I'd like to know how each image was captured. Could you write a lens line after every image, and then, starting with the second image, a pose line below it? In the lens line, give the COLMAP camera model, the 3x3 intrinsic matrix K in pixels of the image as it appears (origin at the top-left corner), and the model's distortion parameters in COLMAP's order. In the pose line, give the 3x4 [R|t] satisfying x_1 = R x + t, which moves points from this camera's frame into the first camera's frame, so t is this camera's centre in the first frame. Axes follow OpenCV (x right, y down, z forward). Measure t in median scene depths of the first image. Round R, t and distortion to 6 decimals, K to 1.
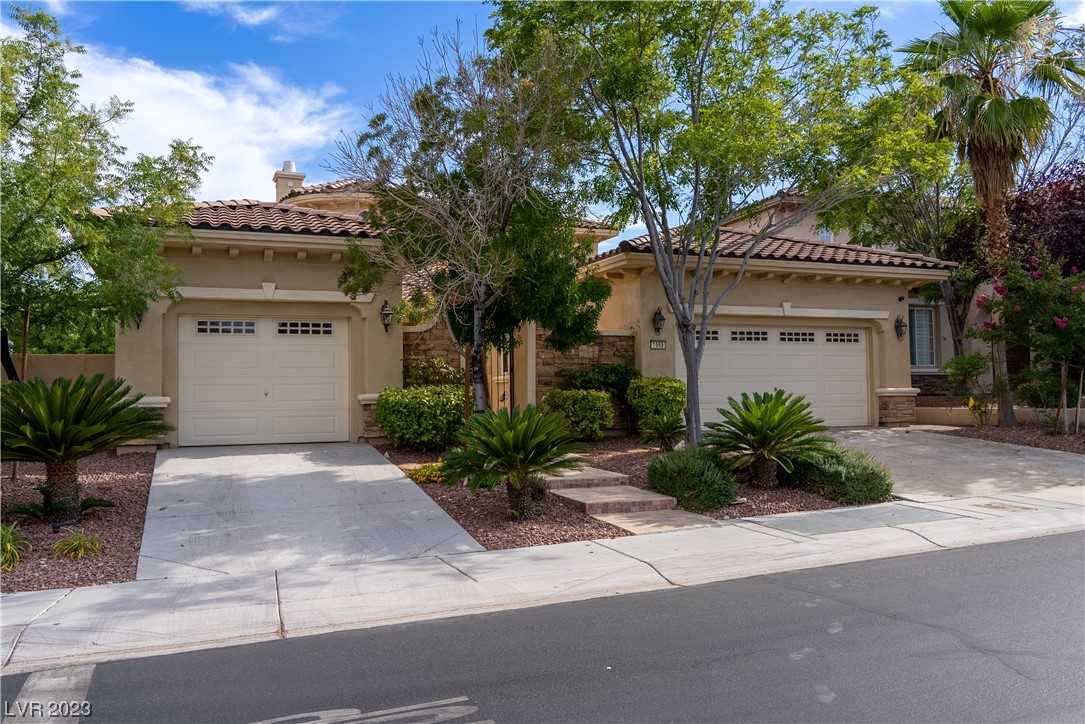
lens RADIAL K [[905.7, 0, 546.5], [0, 905.7, 360.3], [0, 0, 1]] dist [-0.002542, -0.001547]
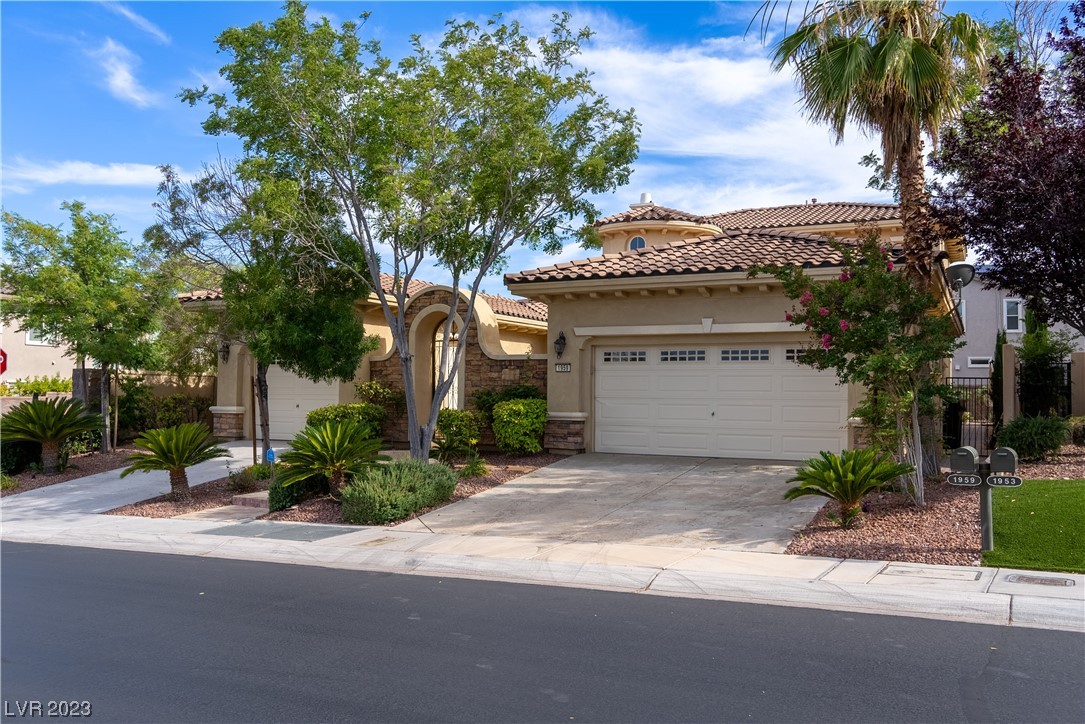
lens RADIAL K [[912.5, 0, 543.3], [0, 912.5, 384.2], [0, 0, 1]] dist [0.002060, 0.000140]
pose [[0.666047, 0.010629, -0.745834, 0.900763], [0.014723, 0.999516, 0.027392, -0.027599], [0.745764, -0.029225, 0.665568, 0.287191]]
